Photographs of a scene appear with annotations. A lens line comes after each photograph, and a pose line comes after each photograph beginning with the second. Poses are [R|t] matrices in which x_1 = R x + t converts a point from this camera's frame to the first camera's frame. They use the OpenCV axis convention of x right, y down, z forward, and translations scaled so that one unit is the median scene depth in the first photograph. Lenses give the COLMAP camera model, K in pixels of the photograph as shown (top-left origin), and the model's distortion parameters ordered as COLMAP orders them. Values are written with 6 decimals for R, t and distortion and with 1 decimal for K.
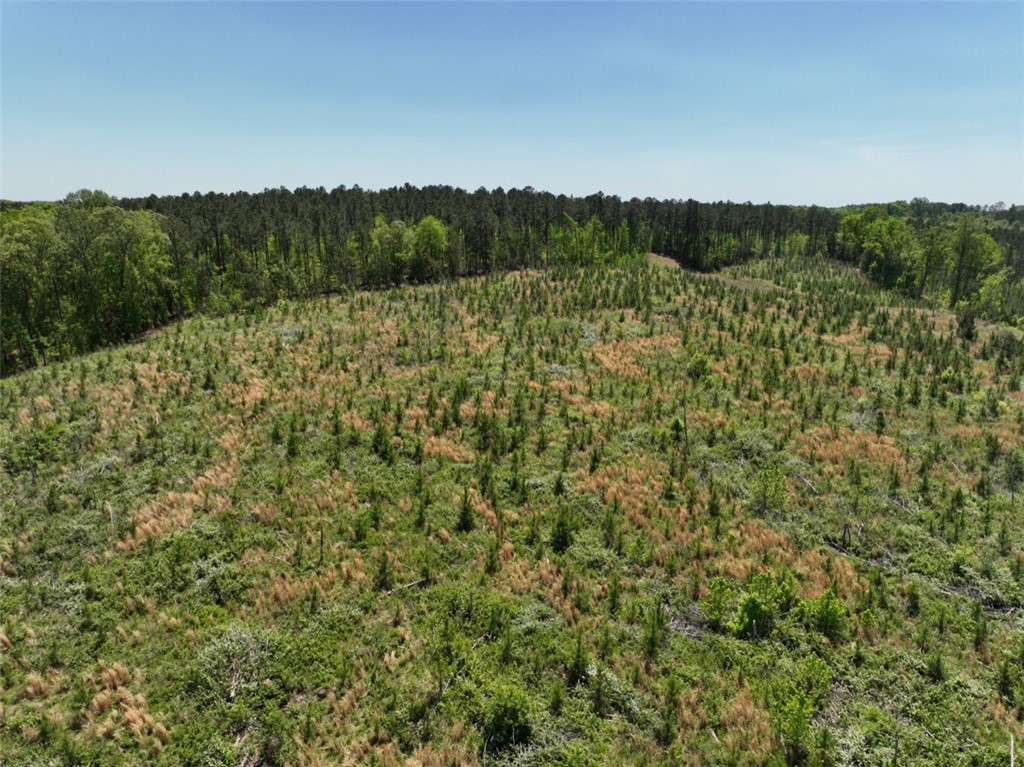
lens RADIAL K [[712.7, 0, 517.8], [0, 712.7, 387.7], [0, 0, 1]] dist [0.005405, 0.002543]
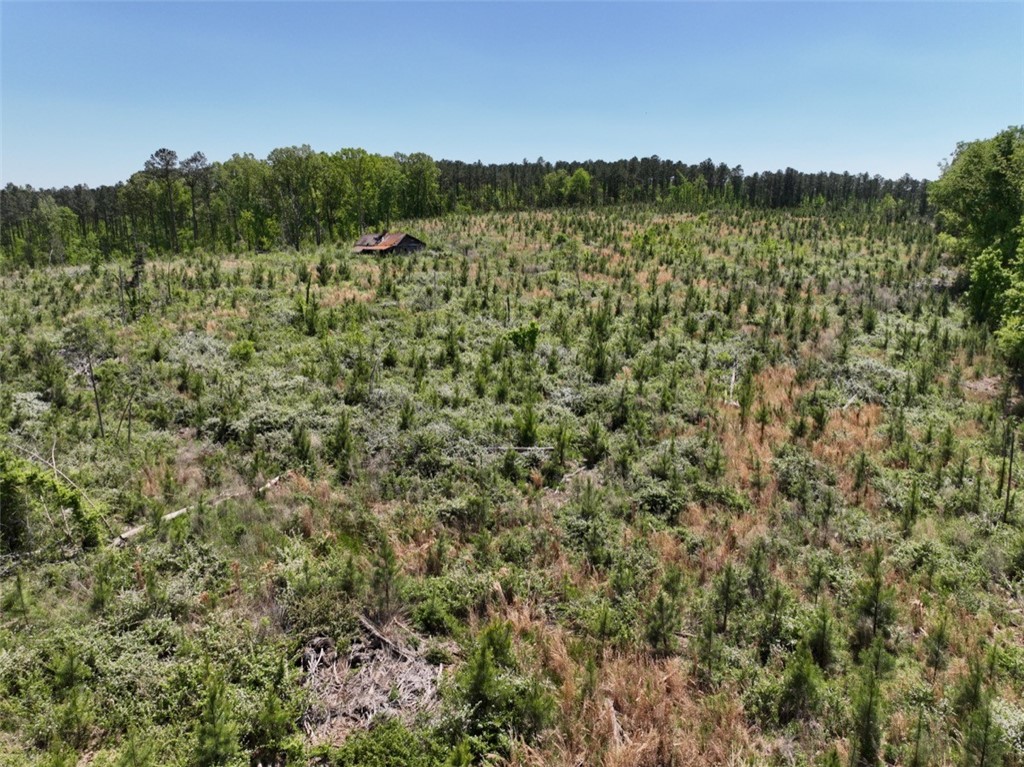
lens RADIAL K [[712.7, 0, 517.0], [0, 712.7, 380.4], [0, 0, 1]] dist [0.005405, 0.002543]
pose [[0.968755, 0.051507, -0.242614, 0.228011], [-0.058293, 0.998081, -0.020872, 0.421784], [0.241074, 0.034363, 0.969898, -0.876482]]
